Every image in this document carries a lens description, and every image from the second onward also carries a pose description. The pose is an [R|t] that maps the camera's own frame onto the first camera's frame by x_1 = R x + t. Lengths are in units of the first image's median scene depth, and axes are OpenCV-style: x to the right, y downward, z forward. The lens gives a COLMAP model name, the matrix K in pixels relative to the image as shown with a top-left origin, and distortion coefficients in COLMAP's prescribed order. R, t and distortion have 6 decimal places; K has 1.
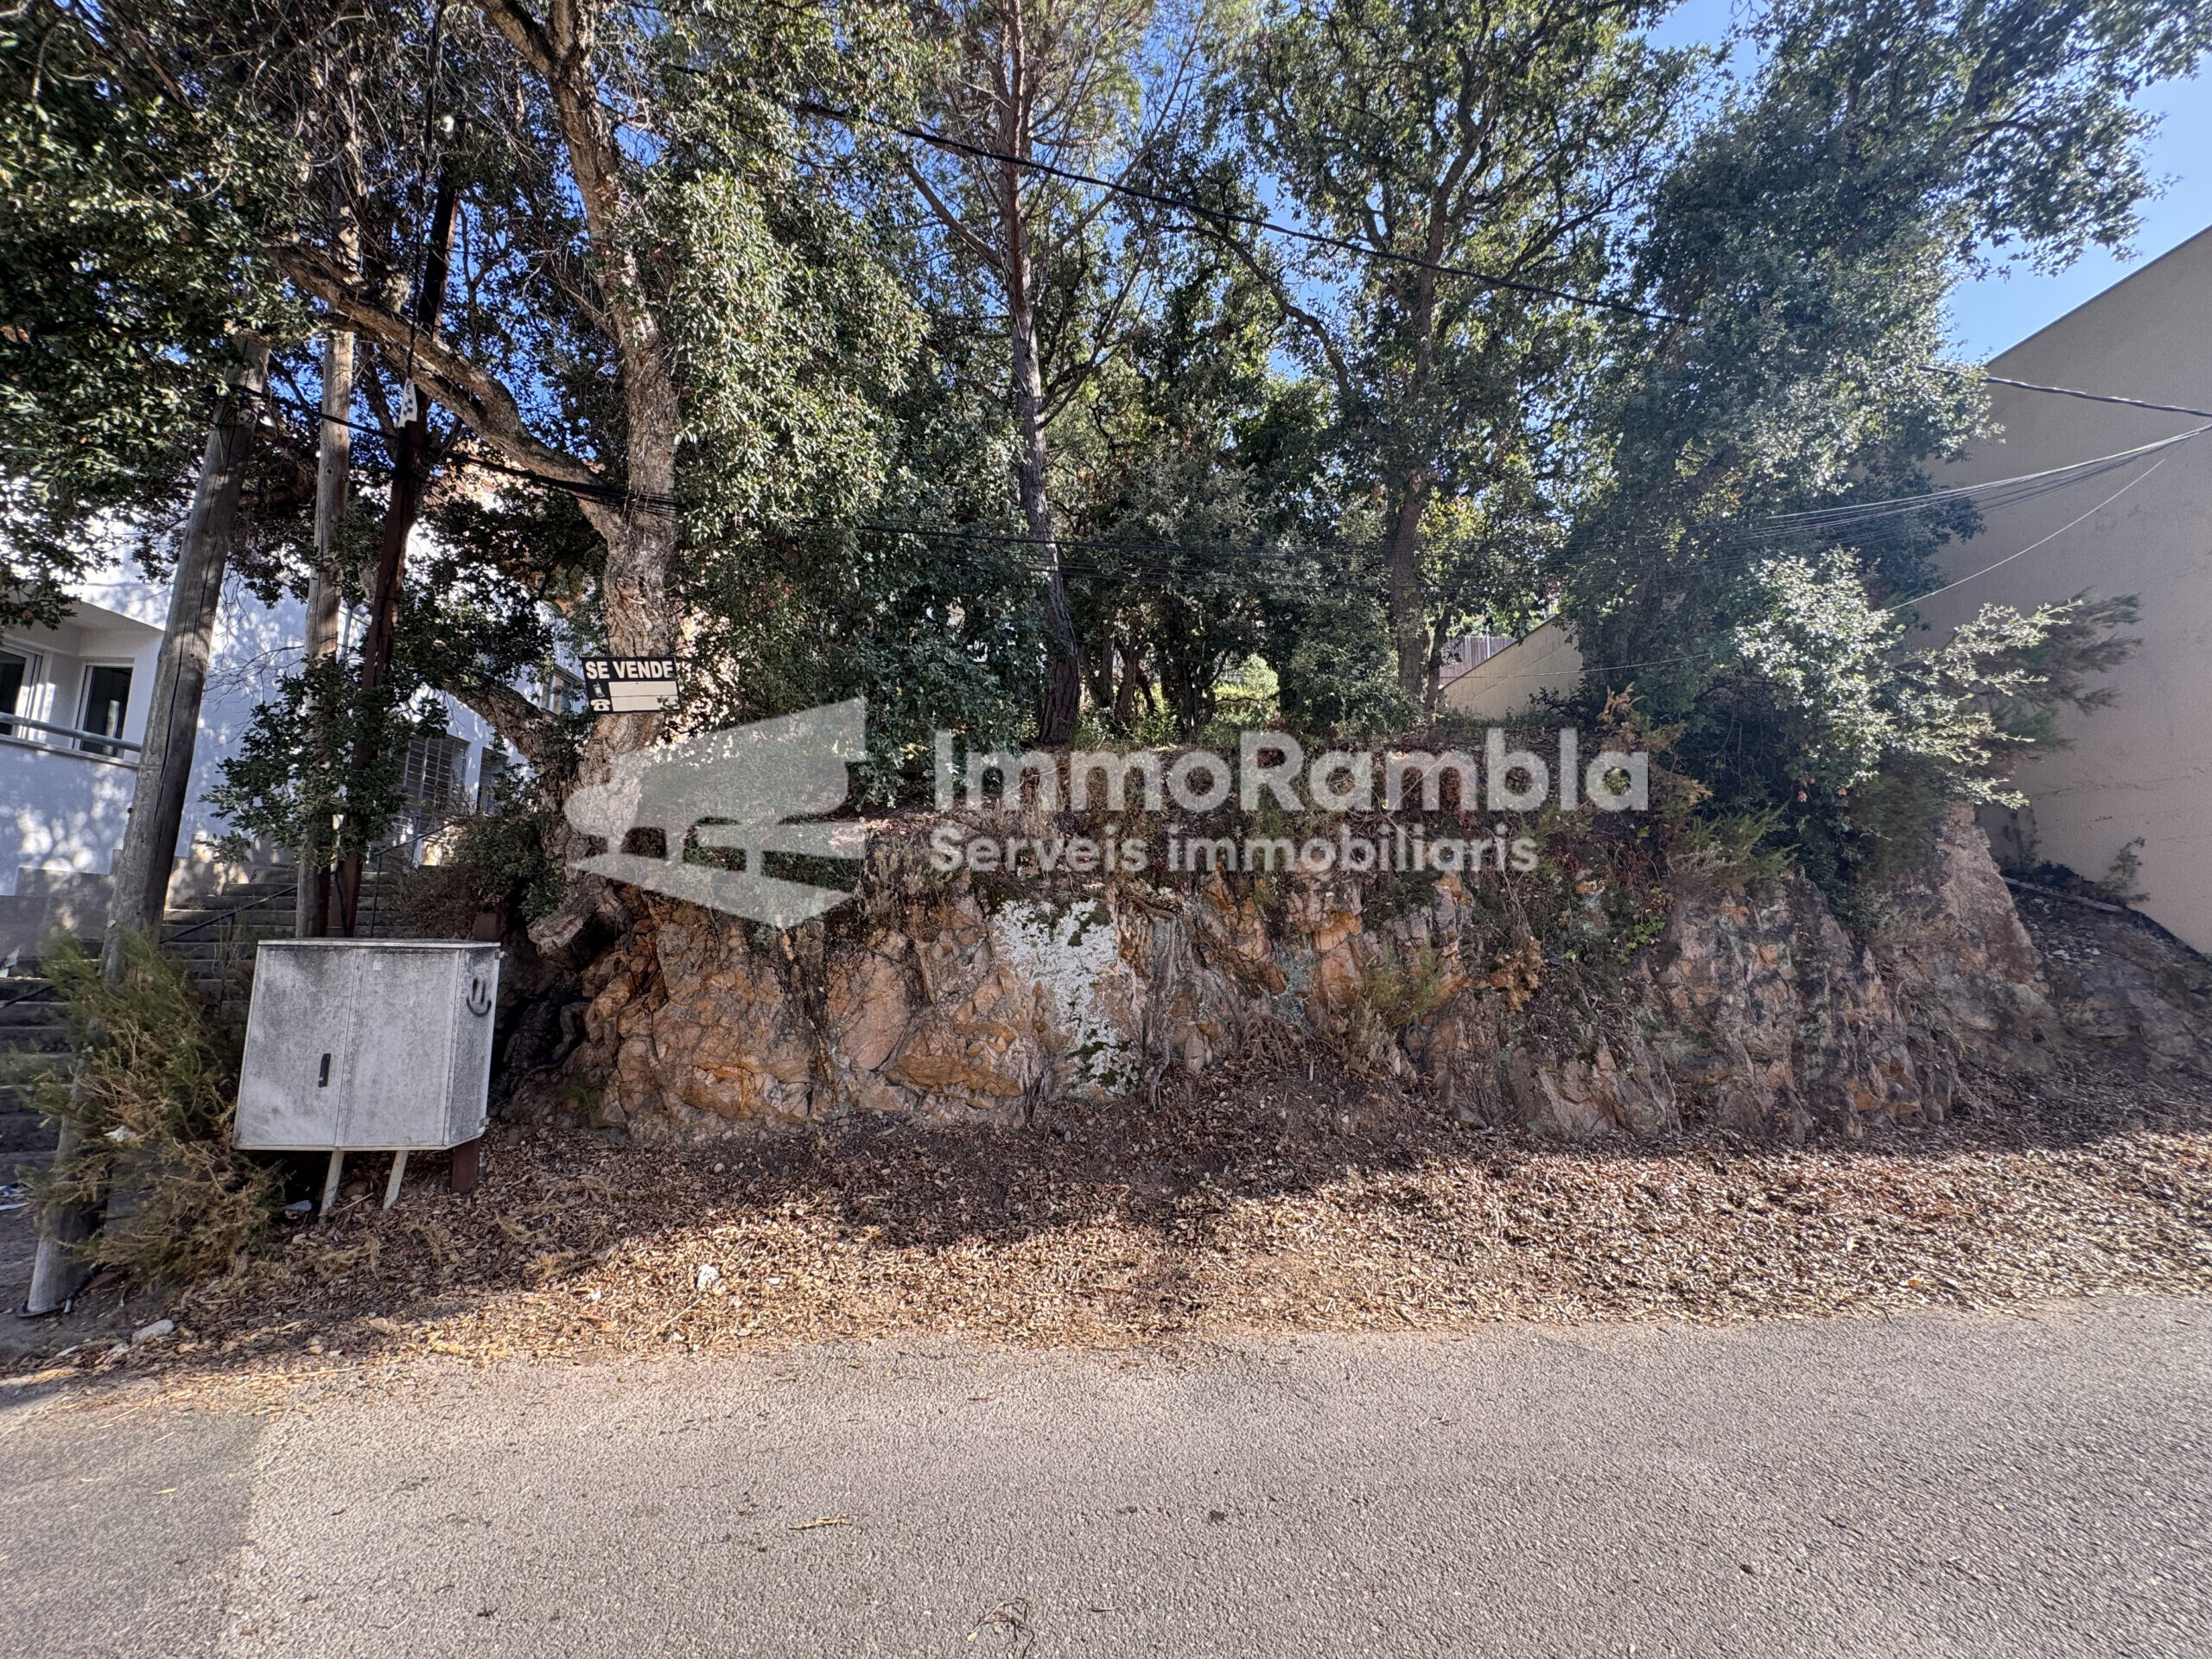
lens RADIAL K [[877.3, 0, 1101.7], [0, 877.3, 828.4], [0, 0, 1]] dist [-0.003436, 0.000894]
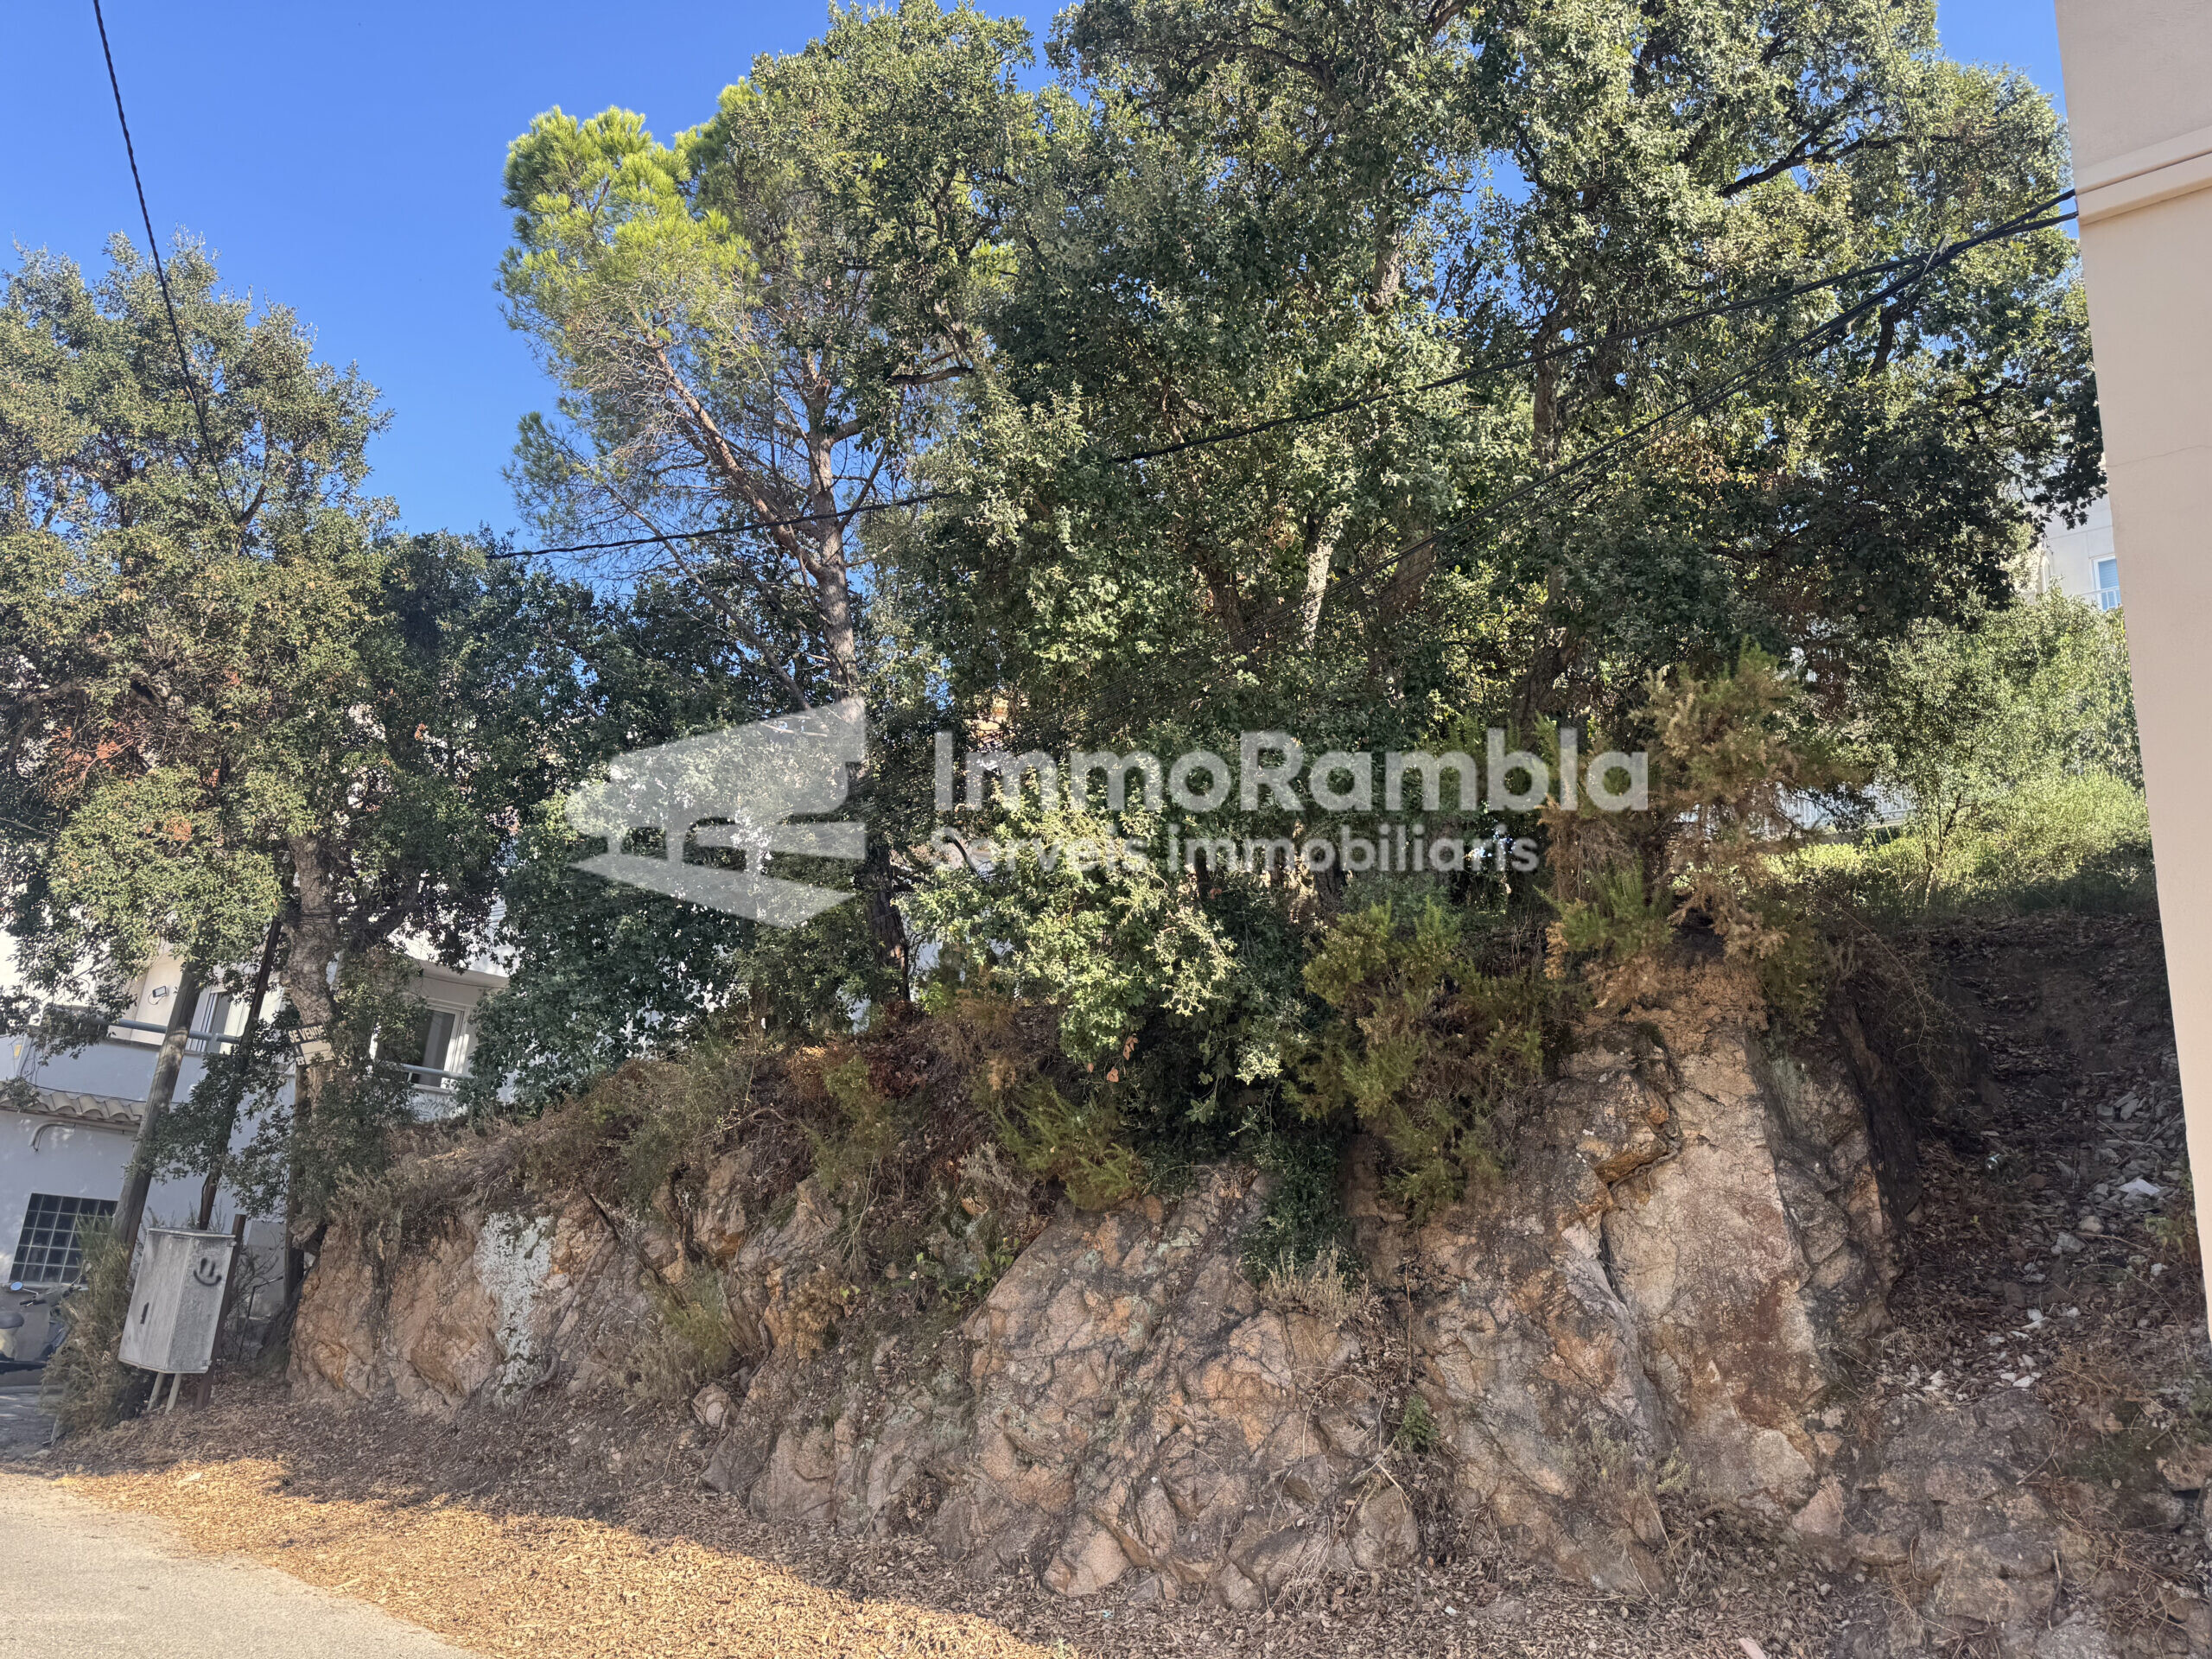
lens RADIAL K [[1549.6, 0, 1100.3], [0, 1549.6, 831.9], [0, 0, 1]] dist [0.030651, -0.034515]
pose [[0.711824, -0.155200, -0.684996, 1.869008], [0.021893, 0.979710, -0.199223, 0.020648], [0.702017, 0.126815, 0.700778, 0.109146]]
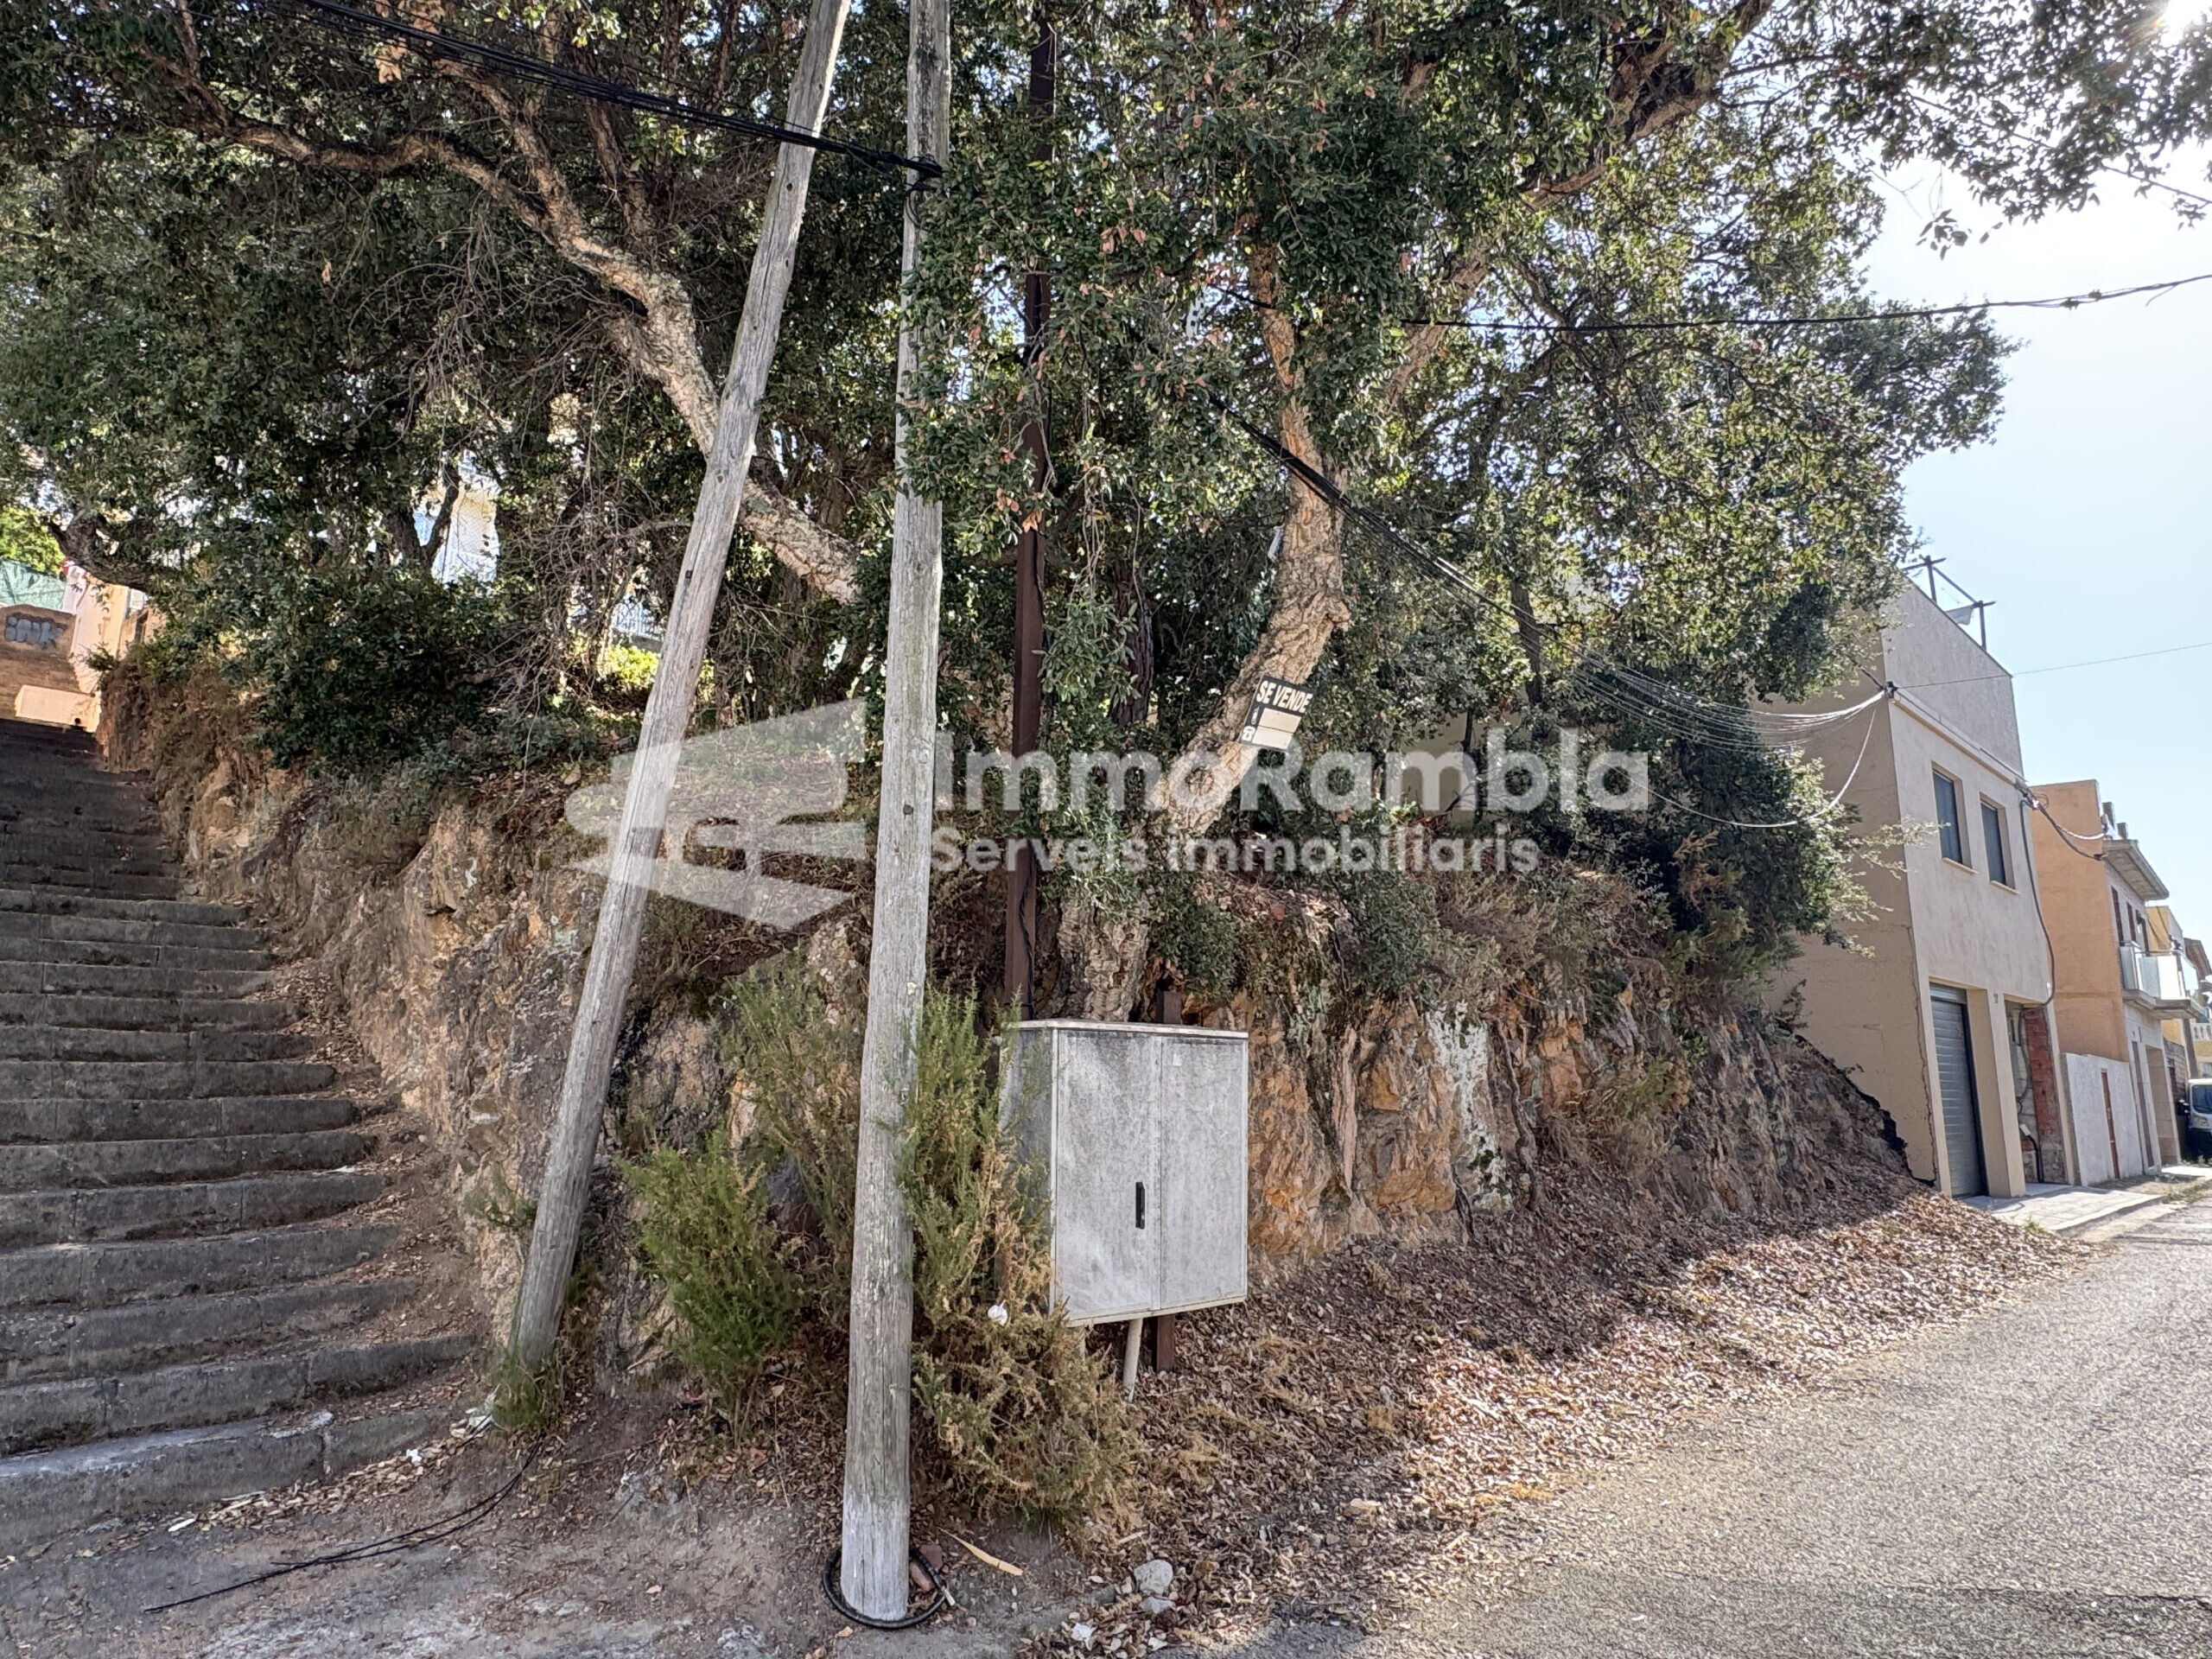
lens RADIAL K [[1331.3, 0, 1082.5], [0, 1331.3, 819.7], [0, 0, 1]] dist [-0.004146, 0.003134]
pose [[0.780531, 0.120801, 0.613334, -1.288652], [-0.091314, 0.992659, -0.079305, 0.041953], [-0.618412, 0.005894, 0.785832, 0.133228]]
